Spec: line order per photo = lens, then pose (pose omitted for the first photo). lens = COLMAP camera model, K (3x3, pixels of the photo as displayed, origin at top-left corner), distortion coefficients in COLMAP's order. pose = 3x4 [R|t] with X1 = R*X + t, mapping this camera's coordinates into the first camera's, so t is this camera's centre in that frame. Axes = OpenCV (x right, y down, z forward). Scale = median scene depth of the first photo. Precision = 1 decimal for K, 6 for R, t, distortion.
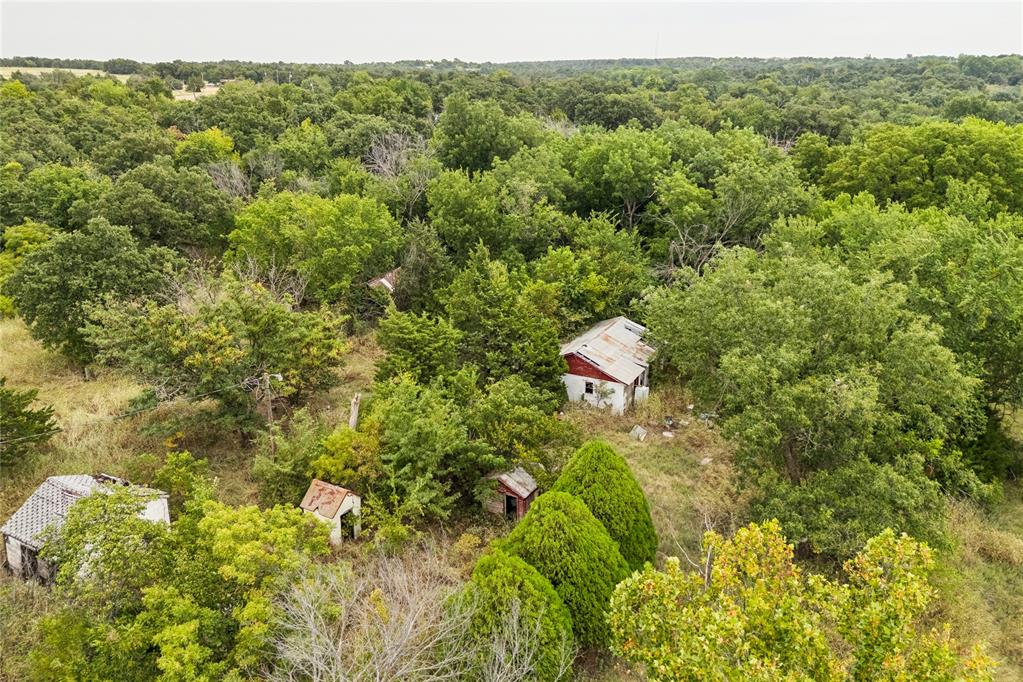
lens RADIAL K [[762.0, 0, 519.1], [0, 762.0, 340.7], [0, 0, 1]] dist [0.037468, -0.005718]
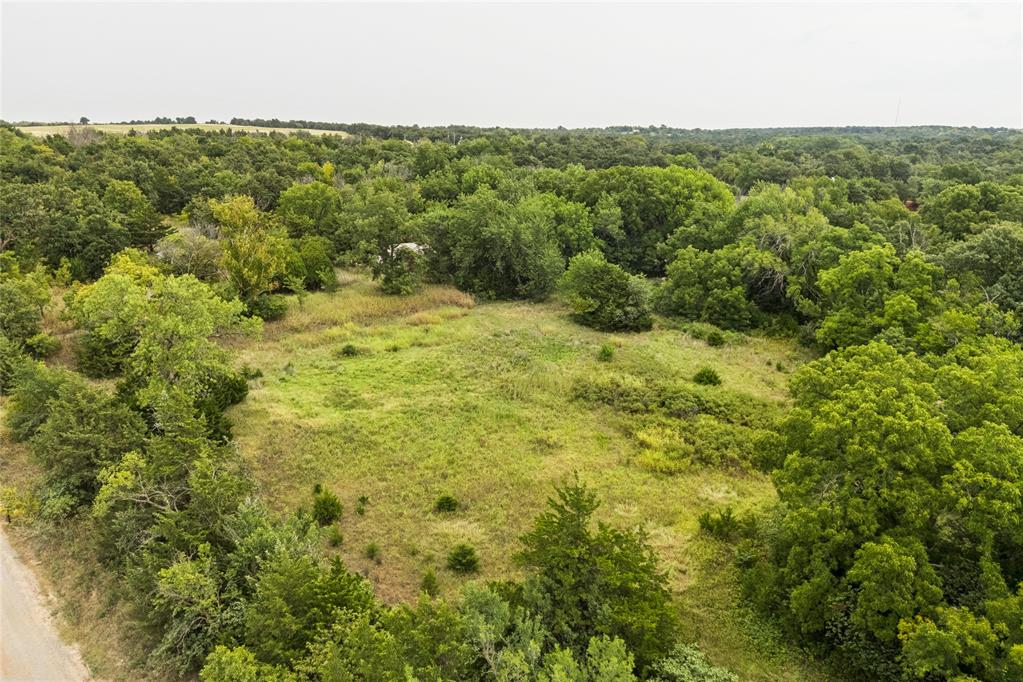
lens RADIAL K [[780.4, 0, 506.8], [0, 780.4, 343.2], [0, 0, 1]] dist [0.084400, -0.090785]
pose [[0.952026, 0.096932, -0.290259, 0.821111], [-0.120129, 0.990748, -0.063152, 0.293463], [0.281452, 0.094991, 0.954862, -0.835977]]
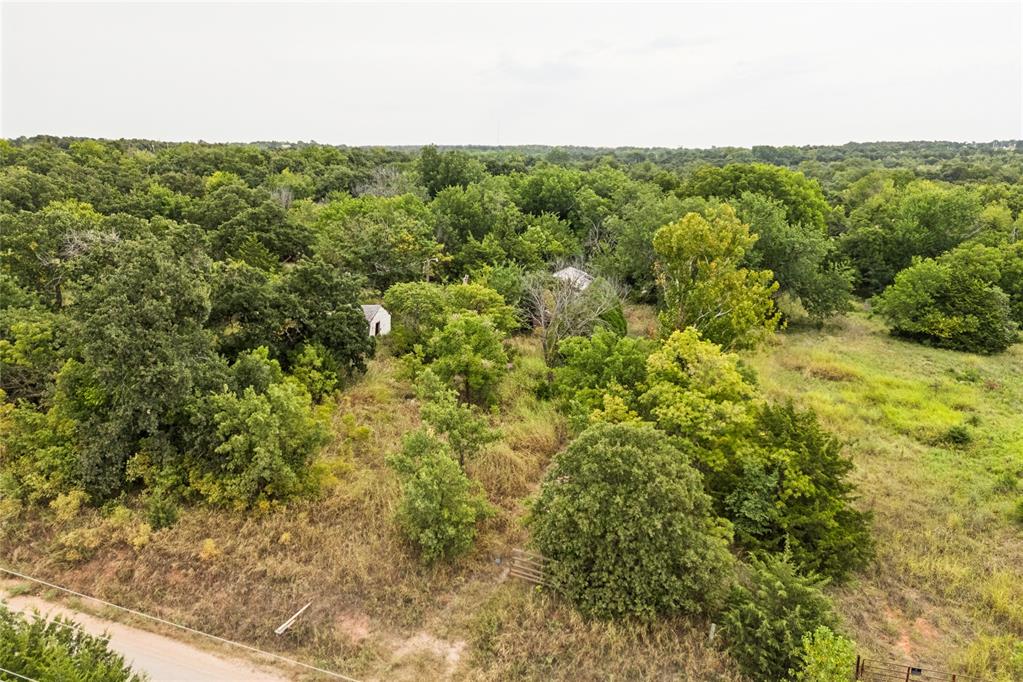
lens RADIAL K [[748.8, 0, 513.3], [0, 748.8, 340.6], [0, 0, 1]] dist [0.085810, -0.086214]
pose [[0.981582, -0.032346, 0.188284, -0.237511], [0.051046, 0.994136, -0.095334, 0.219555], [-0.184096, 0.103189, 0.977477, -0.446128]]
